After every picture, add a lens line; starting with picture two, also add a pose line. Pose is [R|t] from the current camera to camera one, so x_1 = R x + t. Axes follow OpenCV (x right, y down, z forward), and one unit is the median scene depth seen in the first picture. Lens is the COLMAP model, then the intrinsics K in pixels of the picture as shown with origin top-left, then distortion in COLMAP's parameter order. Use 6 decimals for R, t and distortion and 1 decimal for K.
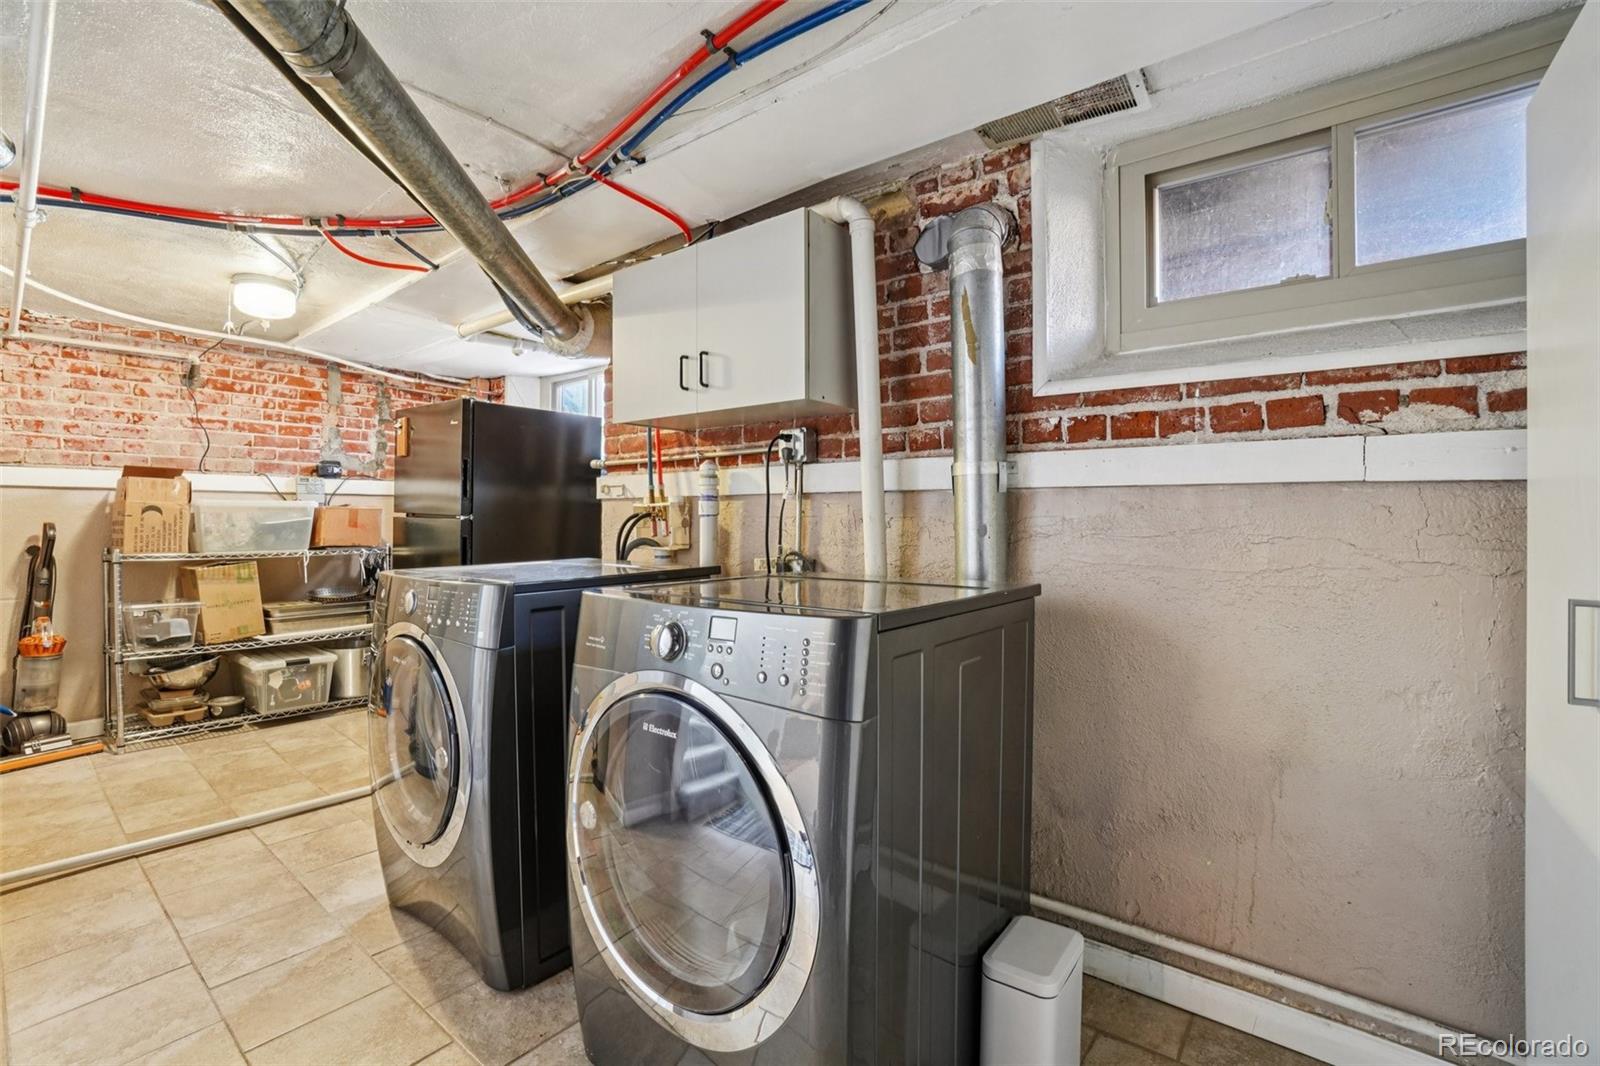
lens RADIAL K [[689.5, 0, 800.0], [0, 689.5, 533.0], [0, 0, 1]] dist [-0.033896, 0.000341]
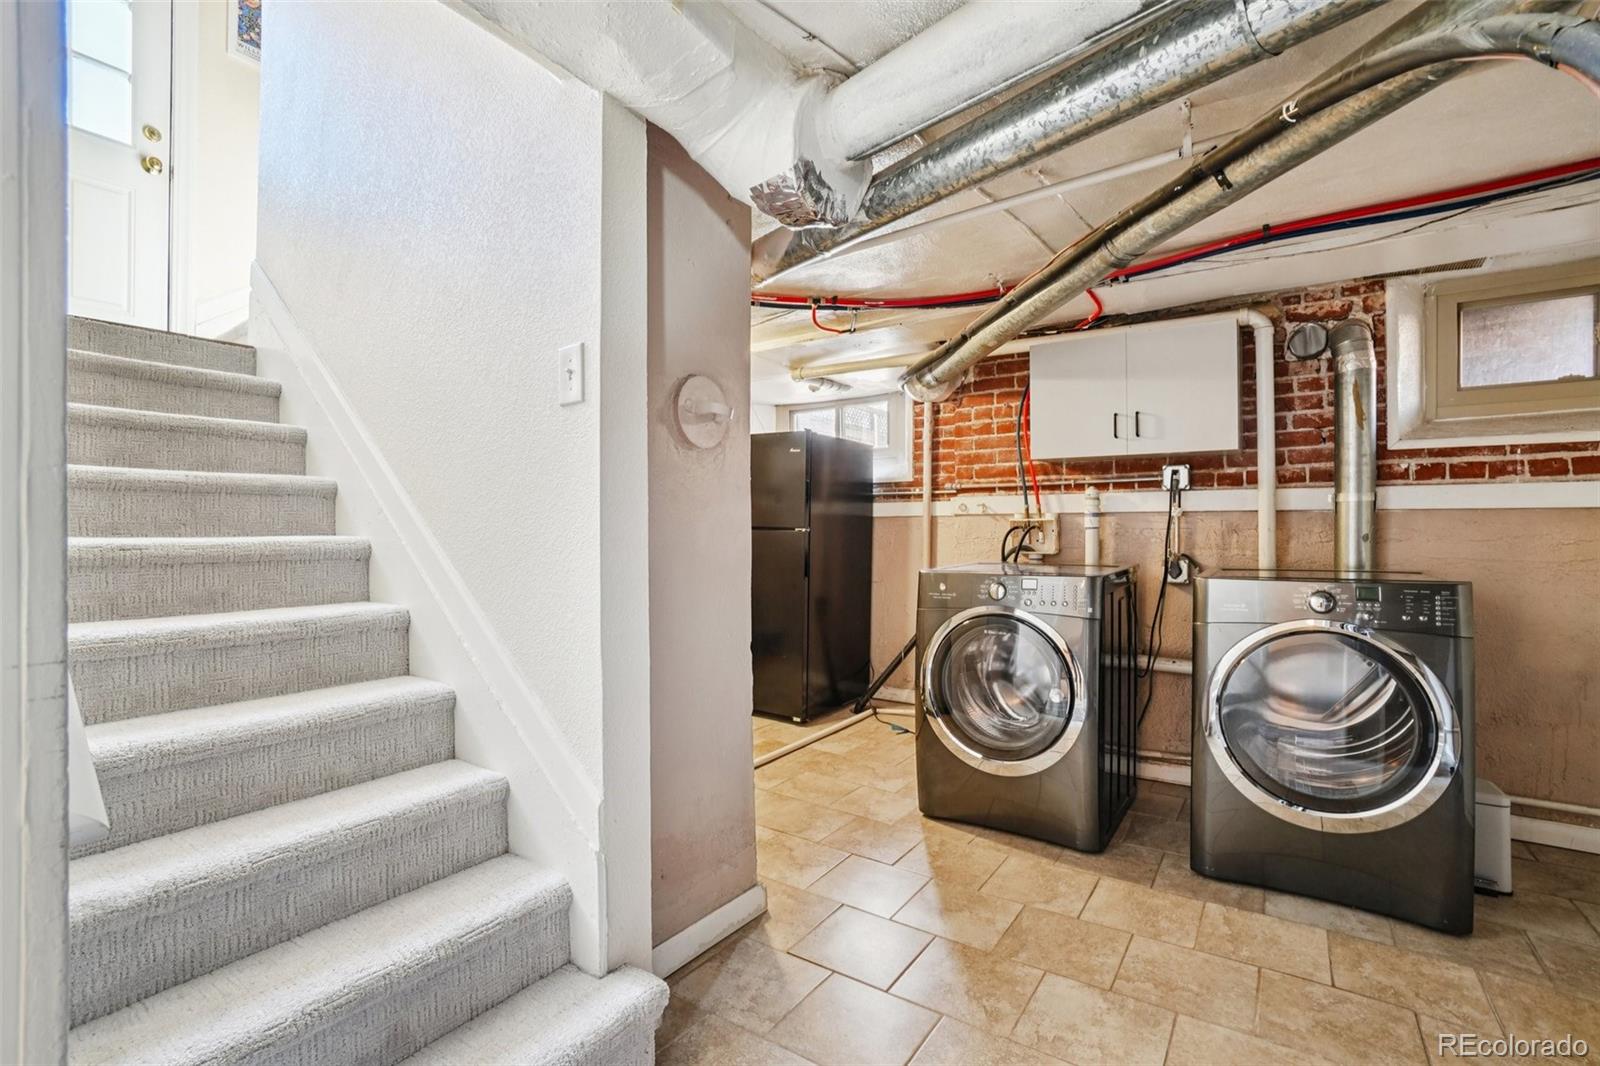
lens RADIAL K [[701.4, 0, 803.2], [0, 701.4, 542.6], [0, 0, 1]] dist [-0.033733, 0.016557]
pose [[0.995911, -0.007055, 0.090060, -1.068167], [0.006790, 0.999972, 0.003244, -0.005765], [-0.090080, -0.002619, 0.995931, -0.400501]]
